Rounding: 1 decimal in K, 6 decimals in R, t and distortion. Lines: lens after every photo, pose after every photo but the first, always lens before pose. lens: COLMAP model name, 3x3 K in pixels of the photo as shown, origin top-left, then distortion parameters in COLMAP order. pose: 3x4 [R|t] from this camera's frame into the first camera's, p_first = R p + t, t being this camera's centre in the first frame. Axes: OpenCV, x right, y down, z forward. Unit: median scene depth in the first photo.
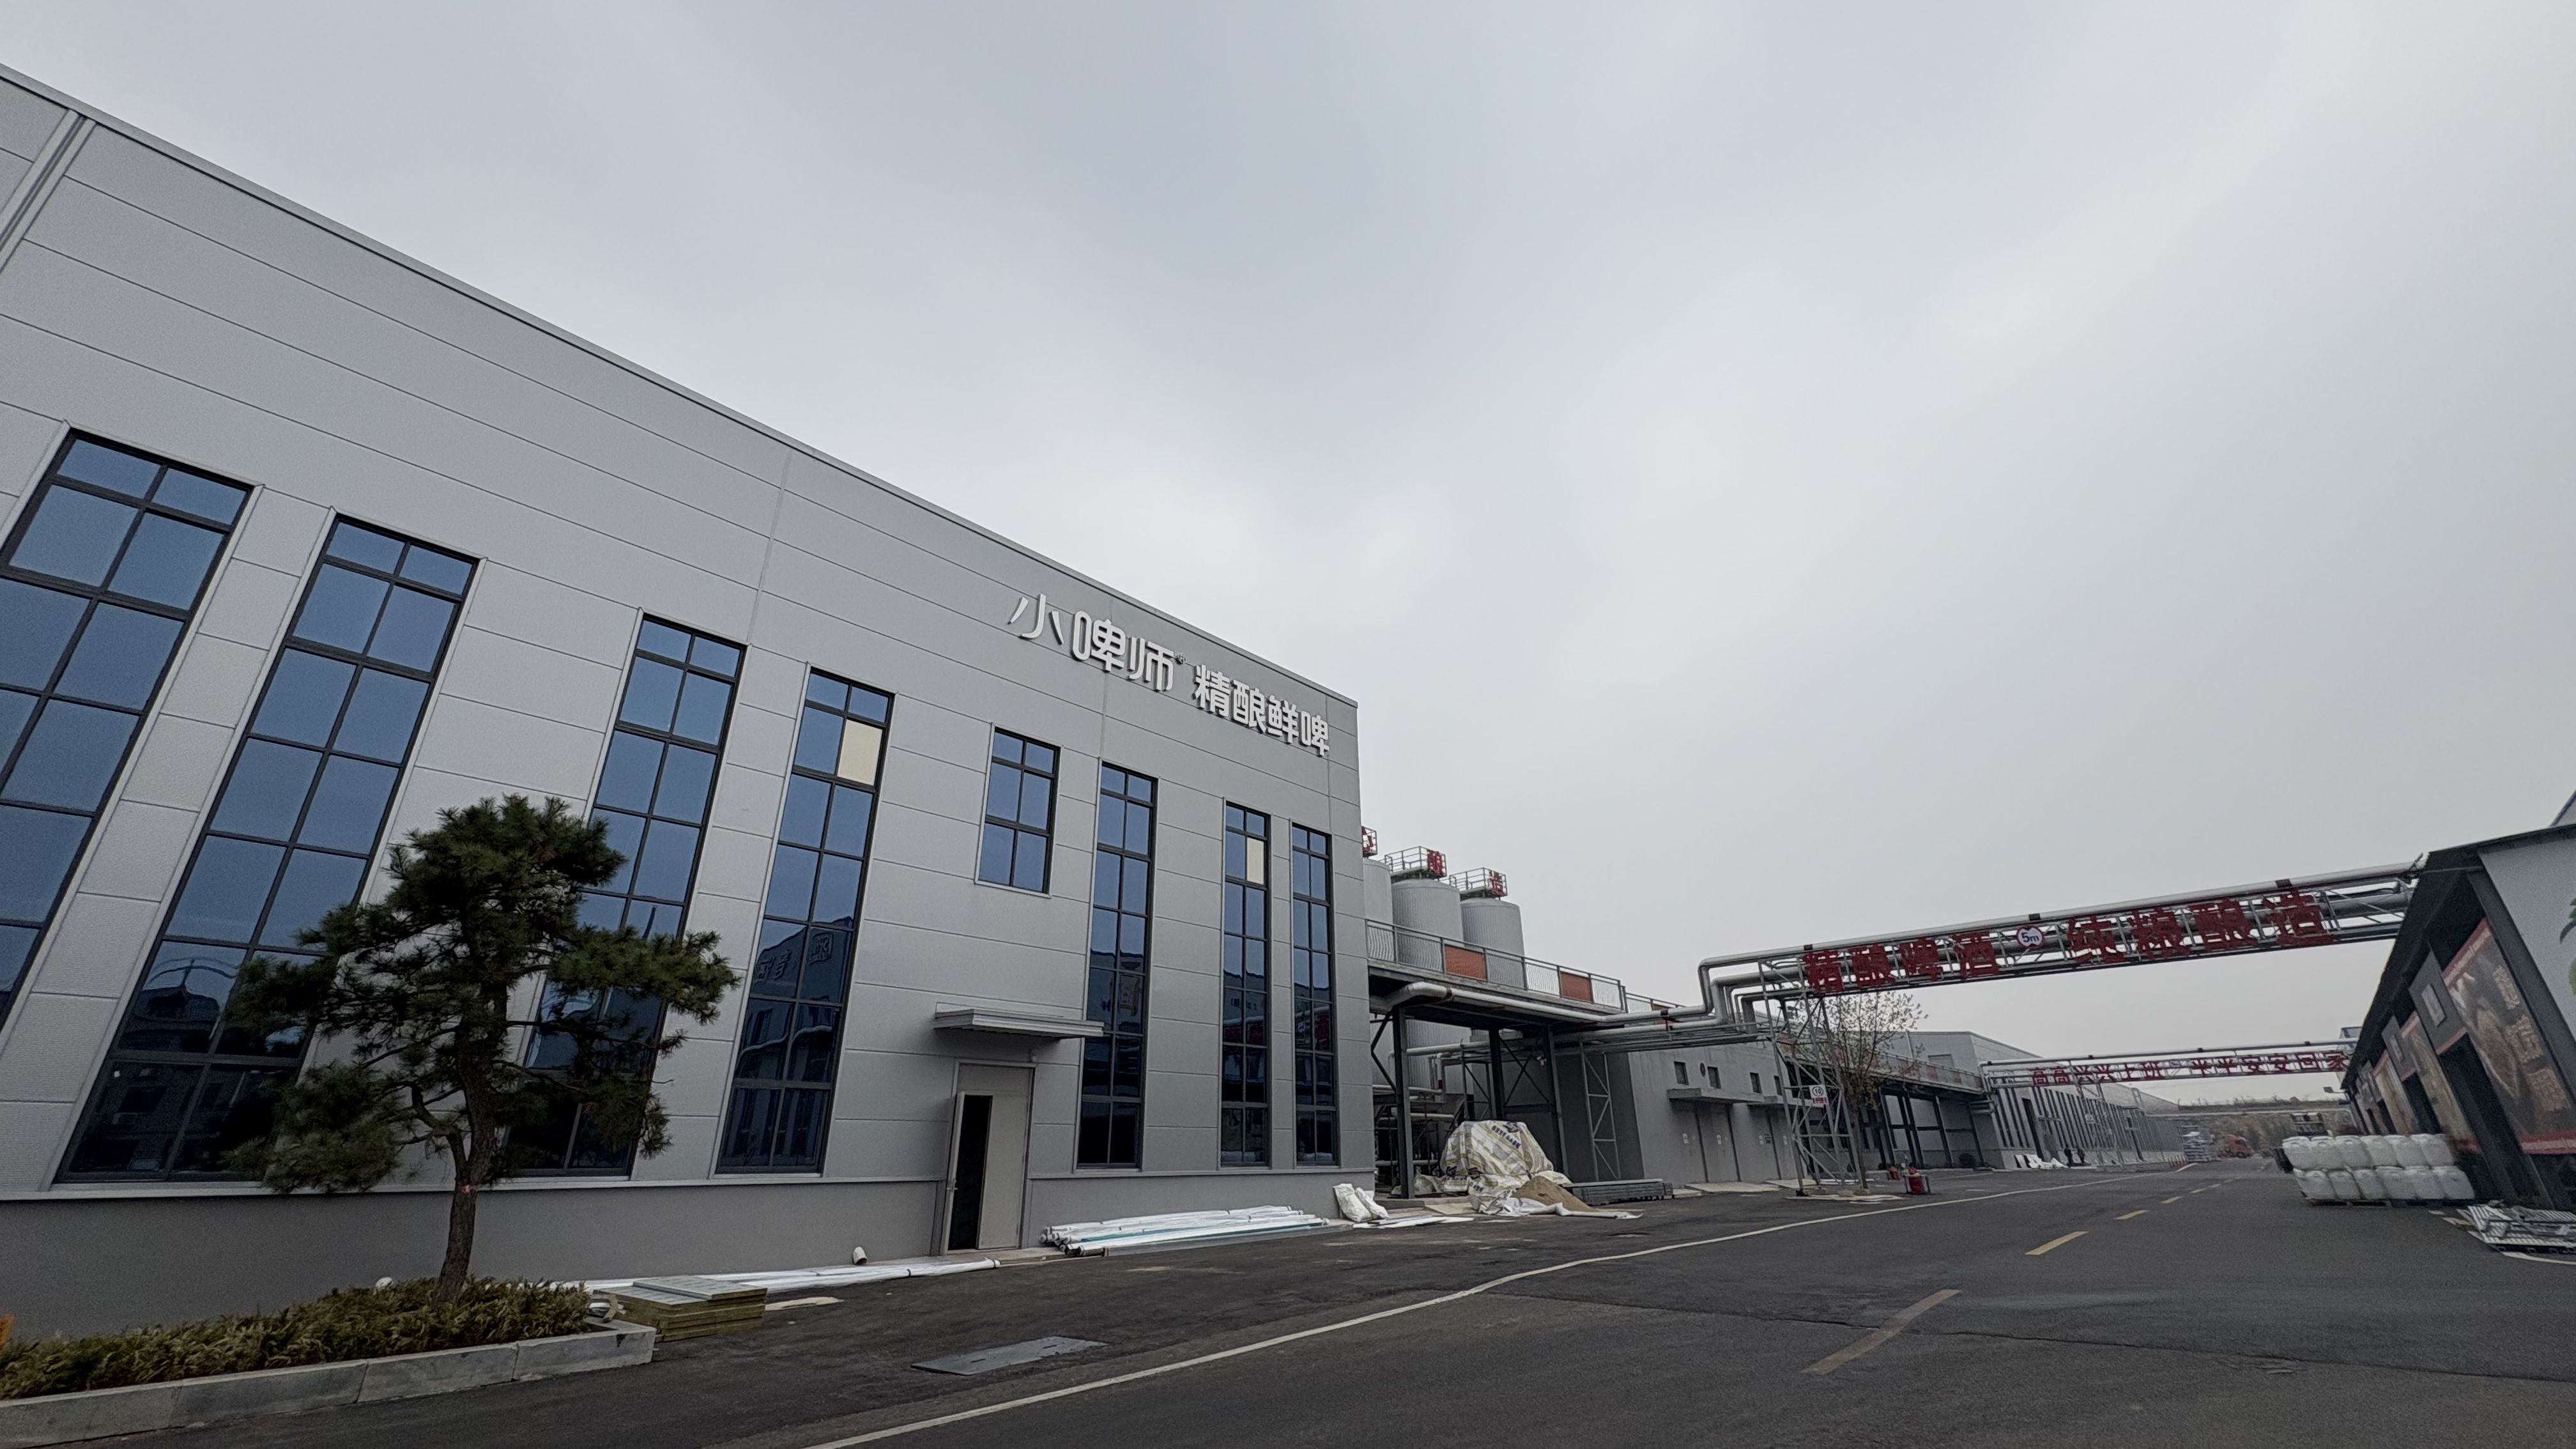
lens RADIAL K [[1024.2, 0, 1288.9], [0, 1024.2, 726.7], [0, 0, 1]] dist [0.001142, -0.000131]
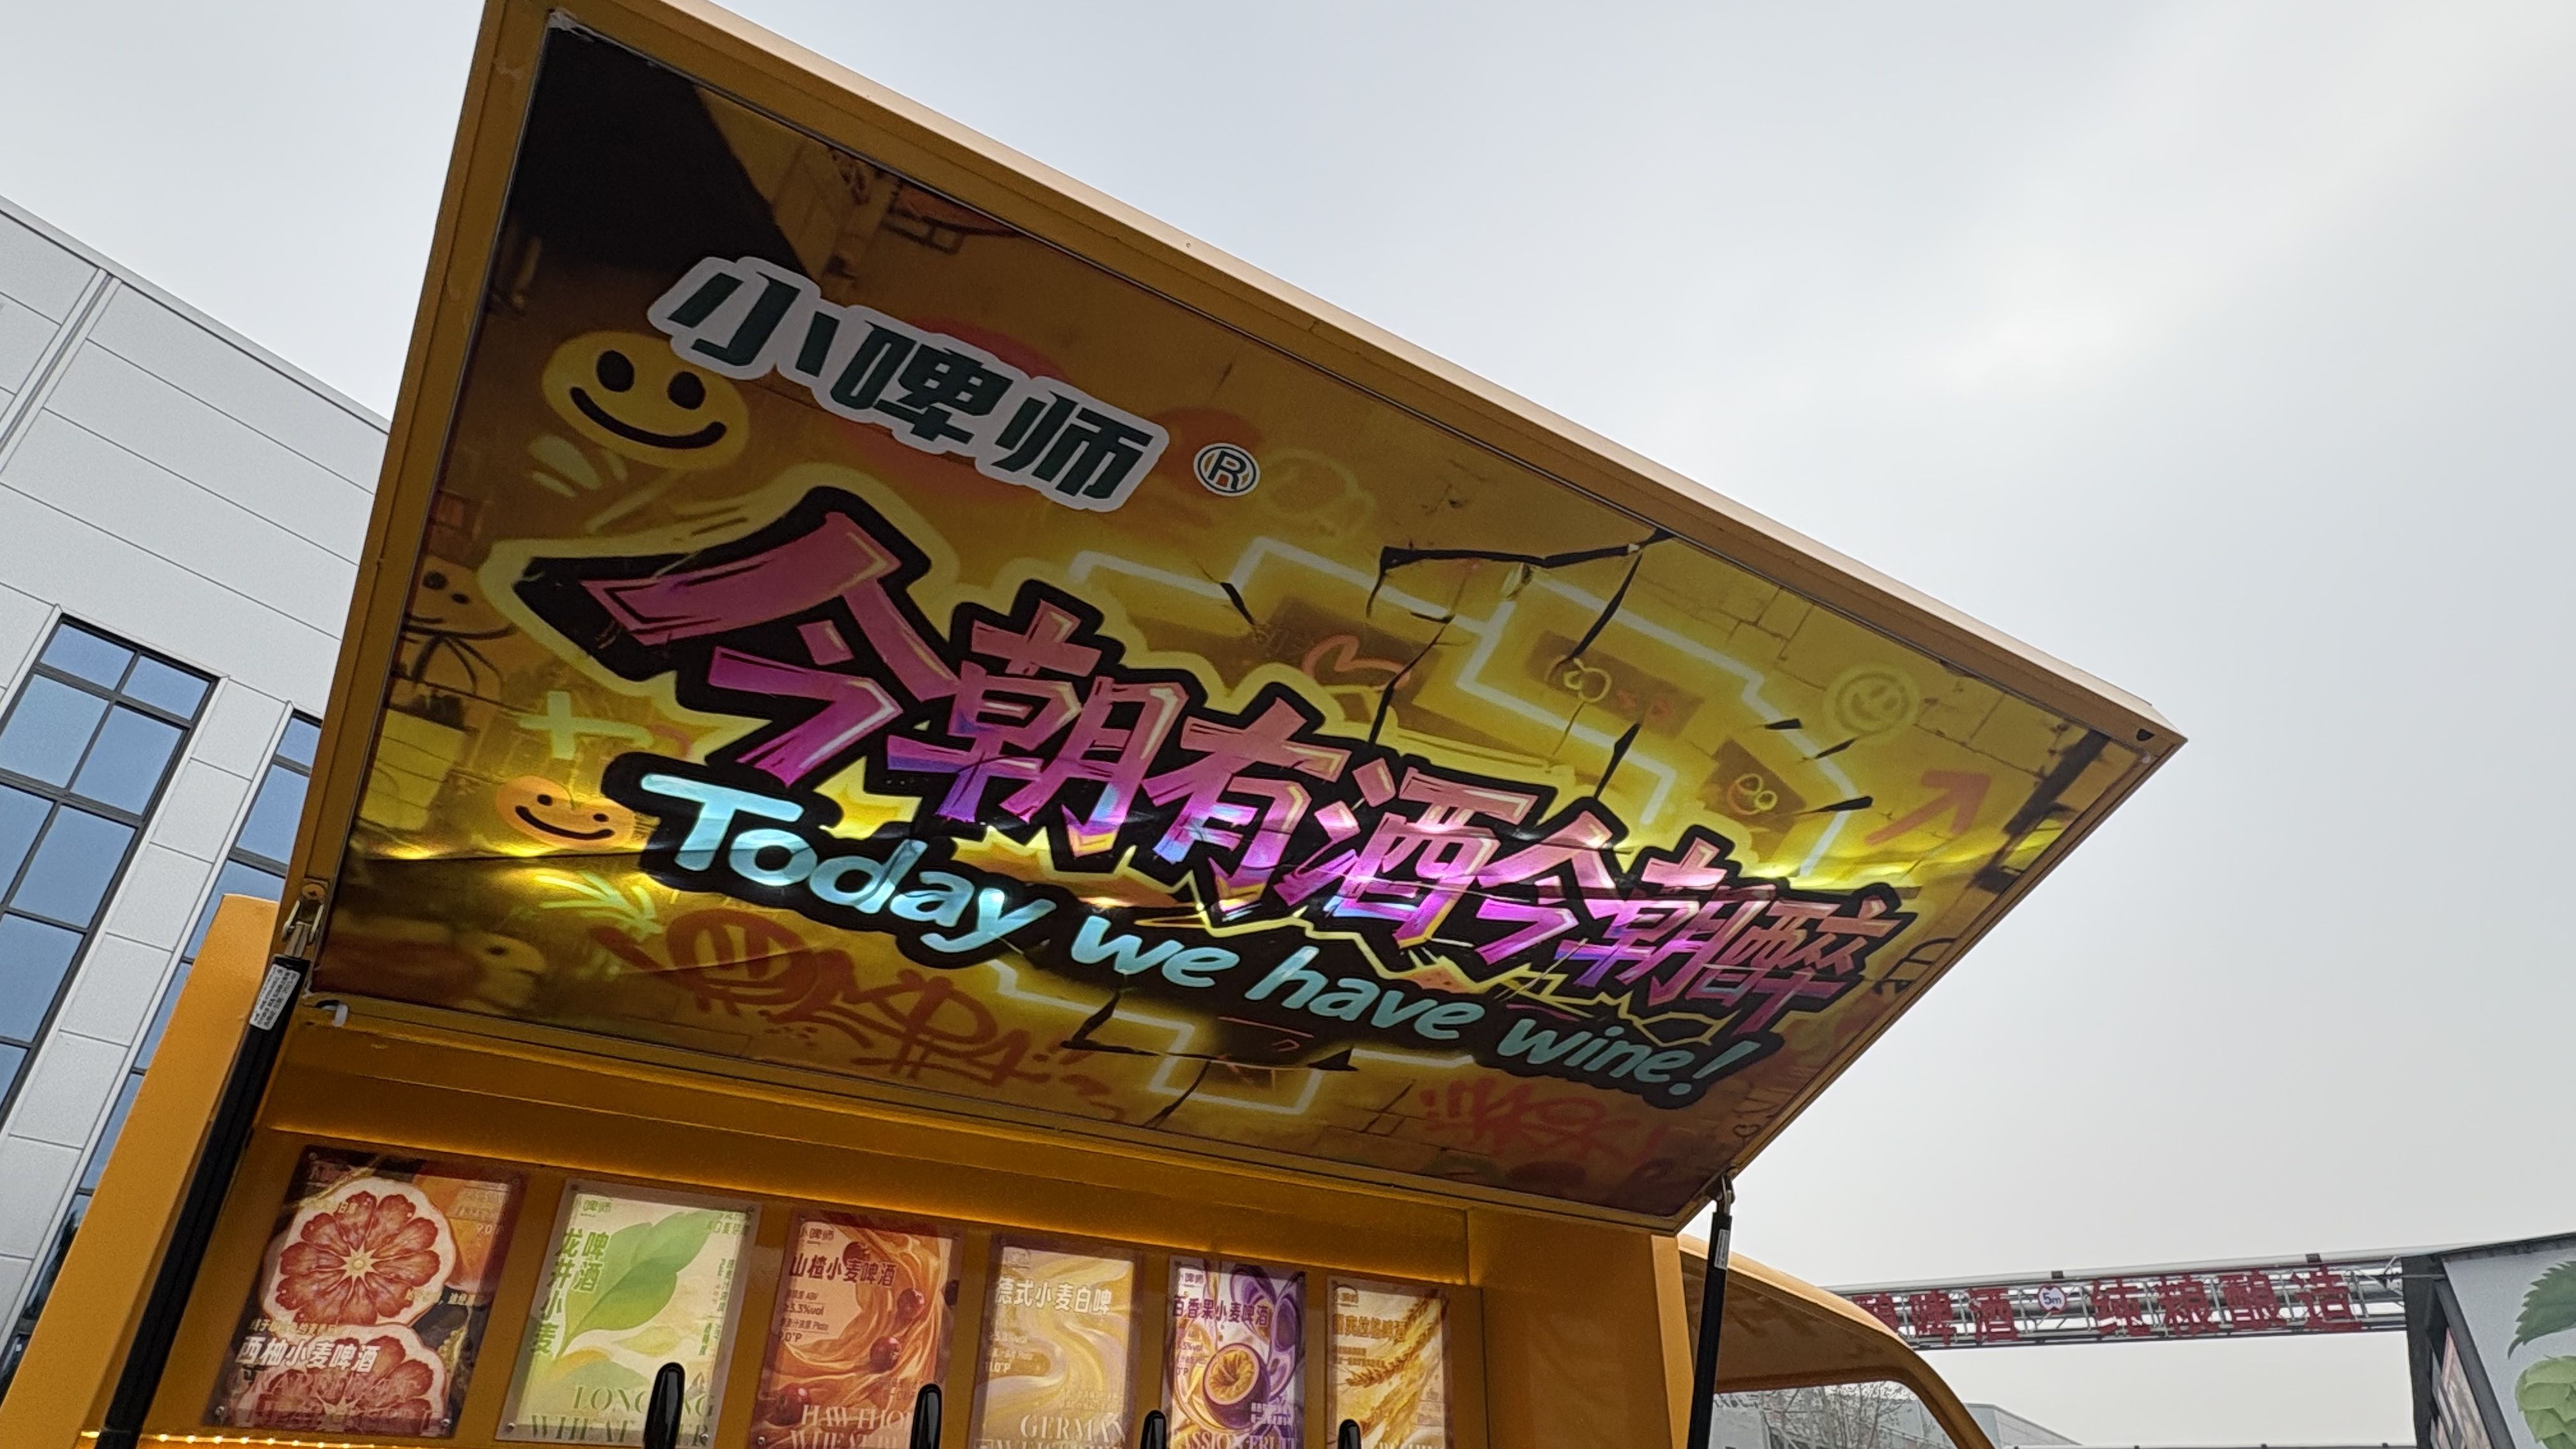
lens RADIAL K [[1412.9, 0, 1280.7], [0, 1412.9, 721.2], [0, 0, 1]] dist [-0.001929, 0.003597]
pose [[0.989062, 0.107540, 0.100955, -0.111871], [-0.093626, 0.986591, -0.133688, -0.065465], [-0.113978, 0.122773, 0.985868, -0.192733]]
